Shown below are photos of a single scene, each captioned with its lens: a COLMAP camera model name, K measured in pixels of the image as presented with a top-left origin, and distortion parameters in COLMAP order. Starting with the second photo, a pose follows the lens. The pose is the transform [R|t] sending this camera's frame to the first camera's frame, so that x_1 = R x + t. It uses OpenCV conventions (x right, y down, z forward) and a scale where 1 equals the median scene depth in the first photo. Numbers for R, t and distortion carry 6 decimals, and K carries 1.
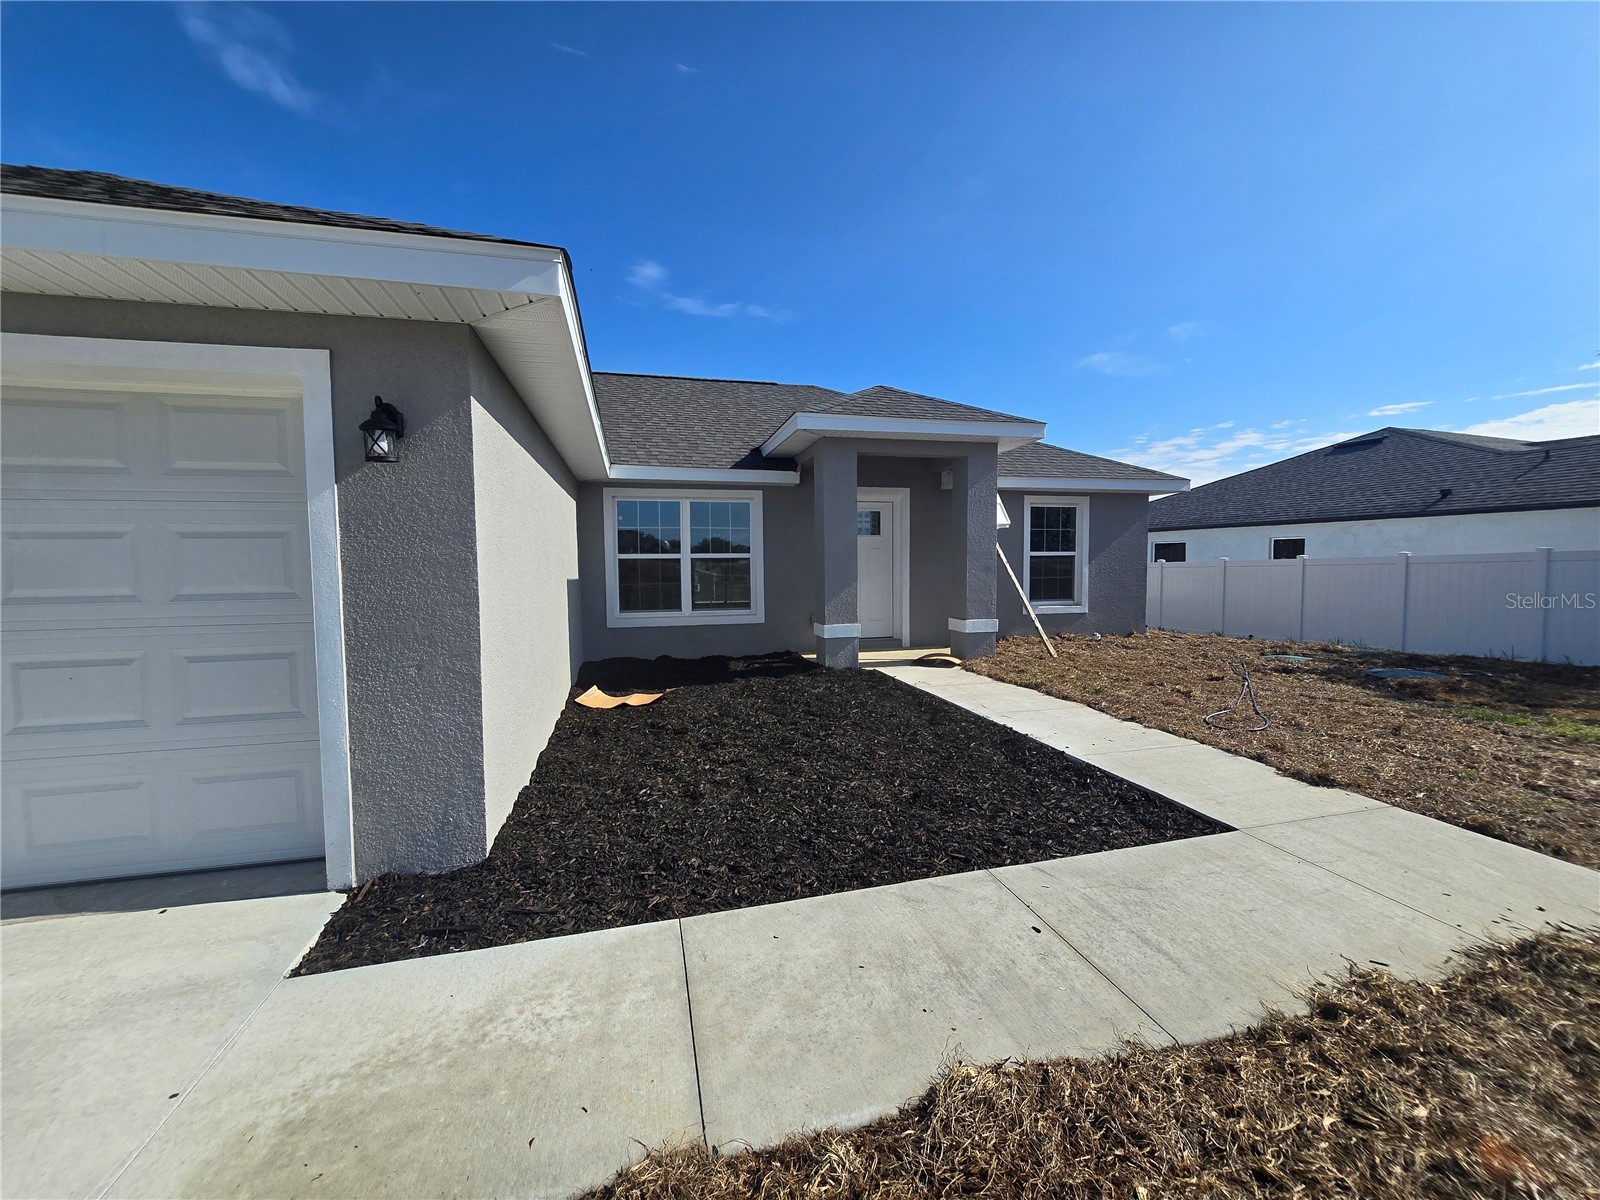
lens RADIAL K [[657.1, 0, 804.8], [0, 657.1, 585.5], [0, 0, 1]] dist [-0.005456, 0.000134]
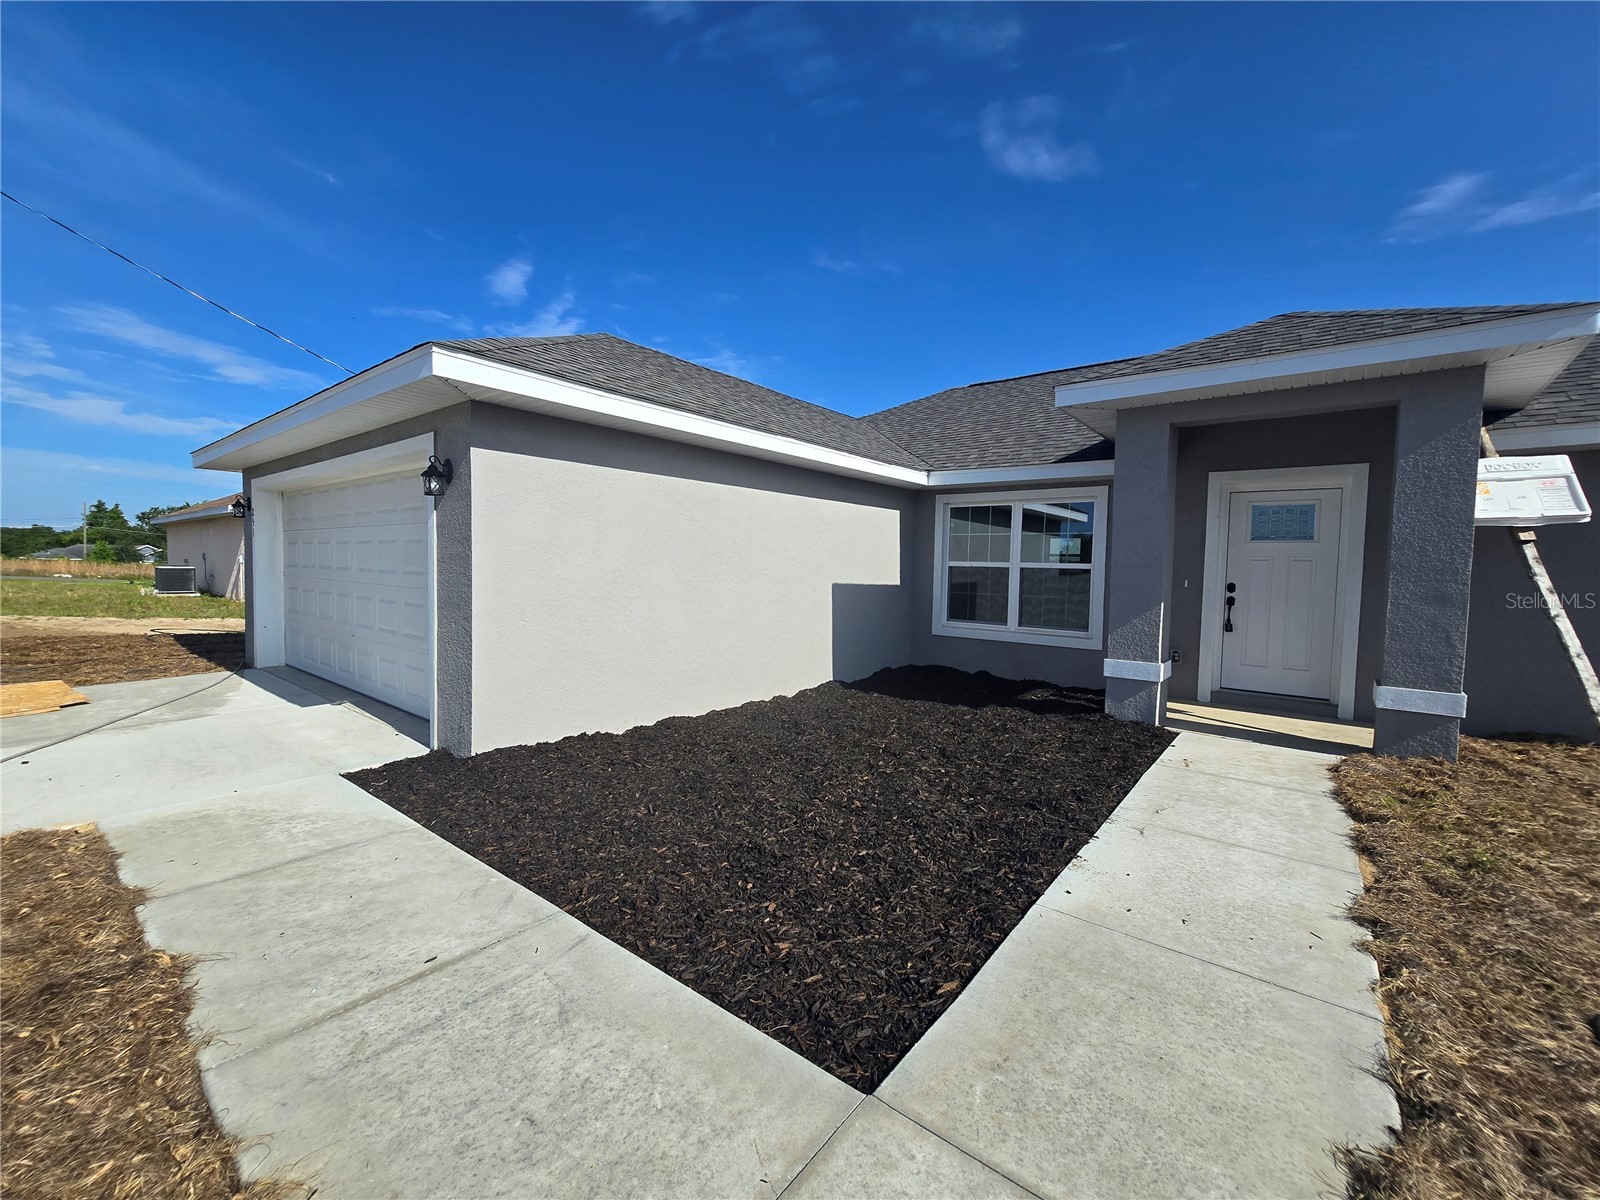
lens RADIAL K [[657.1, 0, 799.3], [0, 657.1, 598.0], [0, 0, 1]] dist [-0.005456, 0.000134]
pose [[0.592498, 0.061650, -0.803209, 0.376480], [-0.059284, 0.997701, 0.032847, -0.012164], [0.803387, 0.028156, 0.594791, 0.234833]]
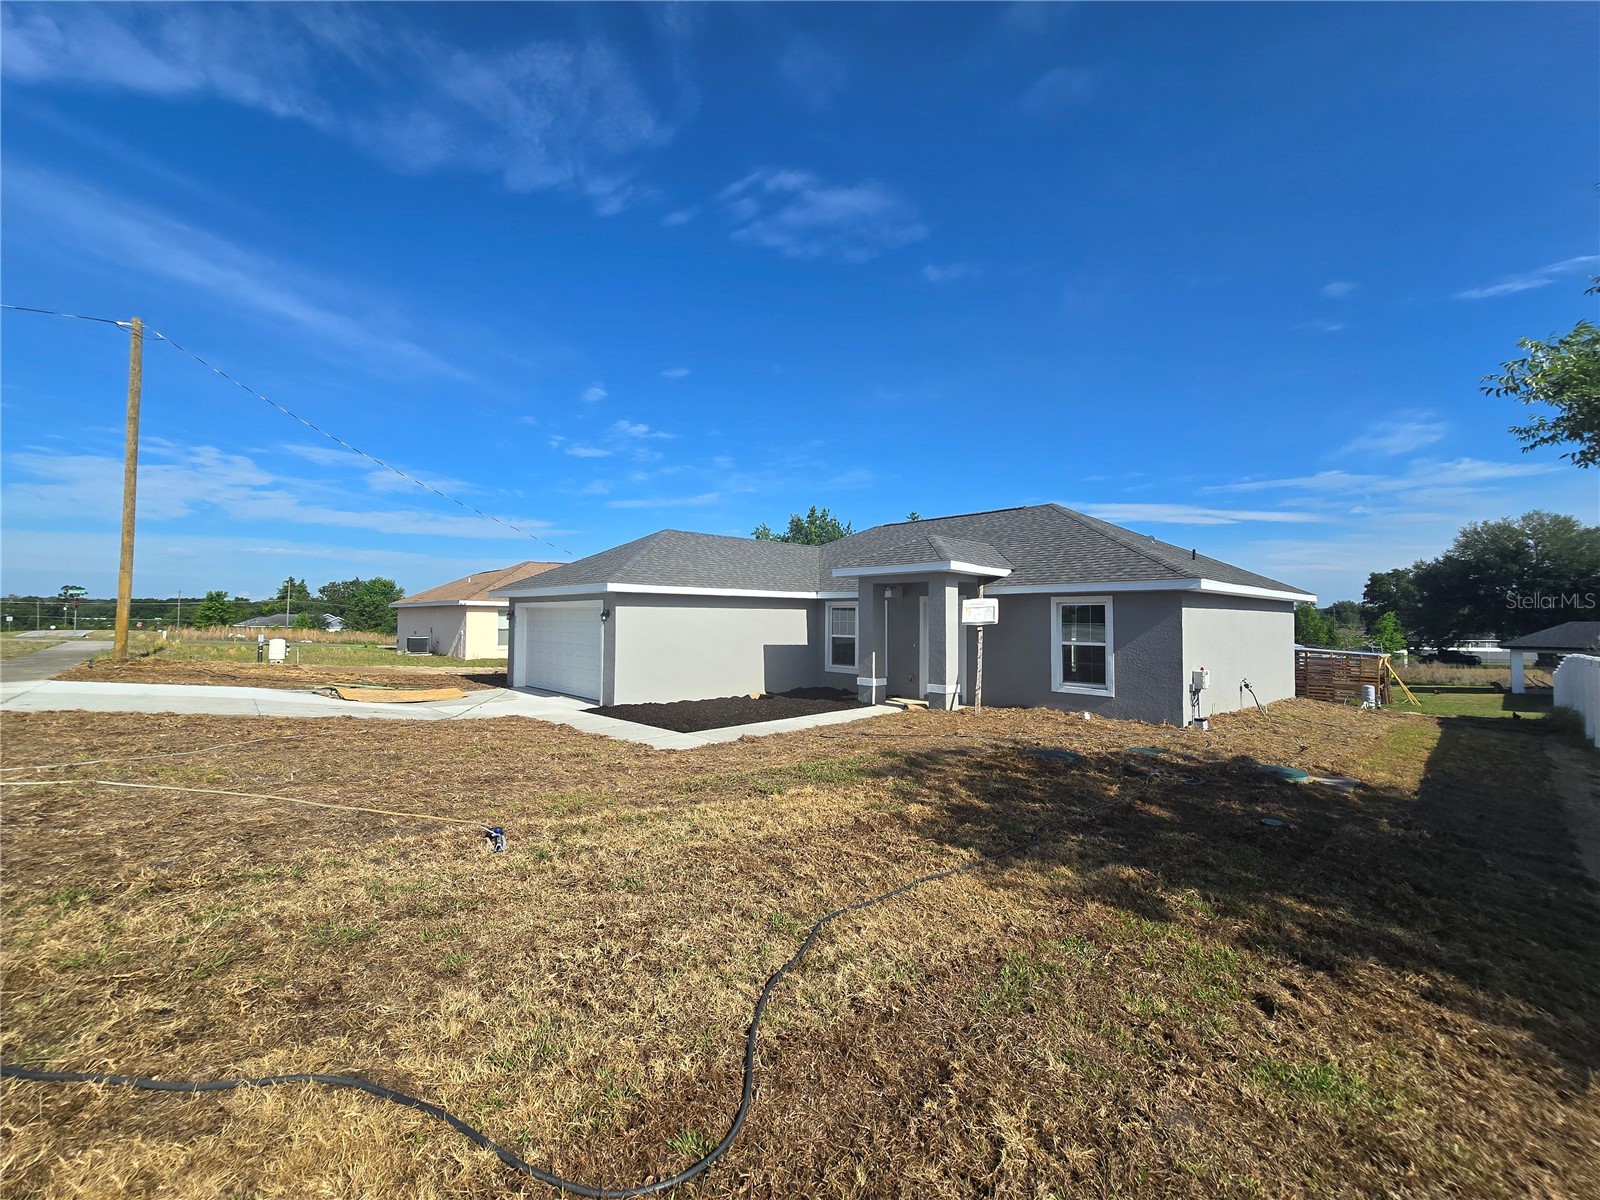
lens RADIAL K [[657.1, 0, 799.0], [0, 657.1, 590.9], [0, 0, 1]] dist [-0.005456, 0.000134]
pose [[0.475842, -0.026663, -0.879127, 1.400546], [-0.045198, 0.997478, -0.054717, -0.065817], [0.878369, 0.065771, 0.473437, -0.031133]]
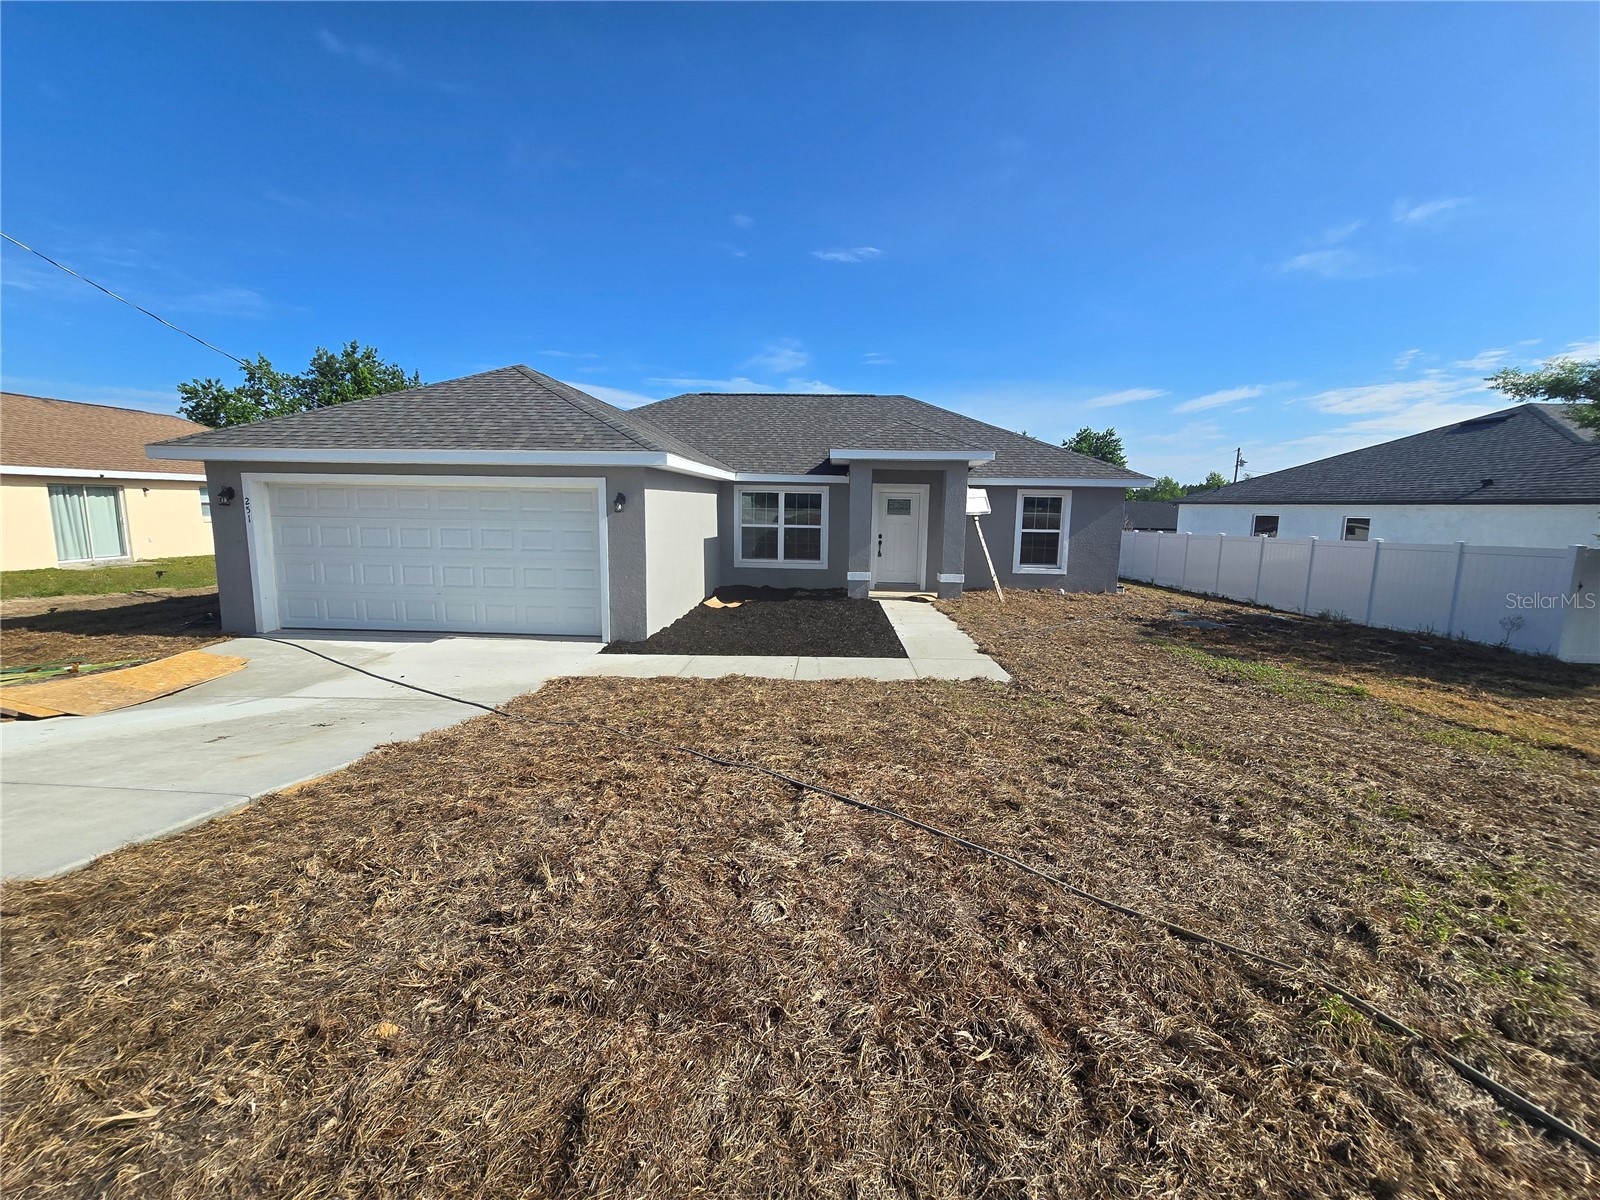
lens RADIAL K [[657.1, 0, 801.6], [0, 657.1, 593.6], [0, 0, 1]] dist [-0.005456, 0.000134]
pose [[0.955169, 0.063029, -0.289275, 0.360933], [-0.035687, 0.994463, 0.098842, -0.042440], [0.293903, -0.084088, 0.952129, -0.569648]]
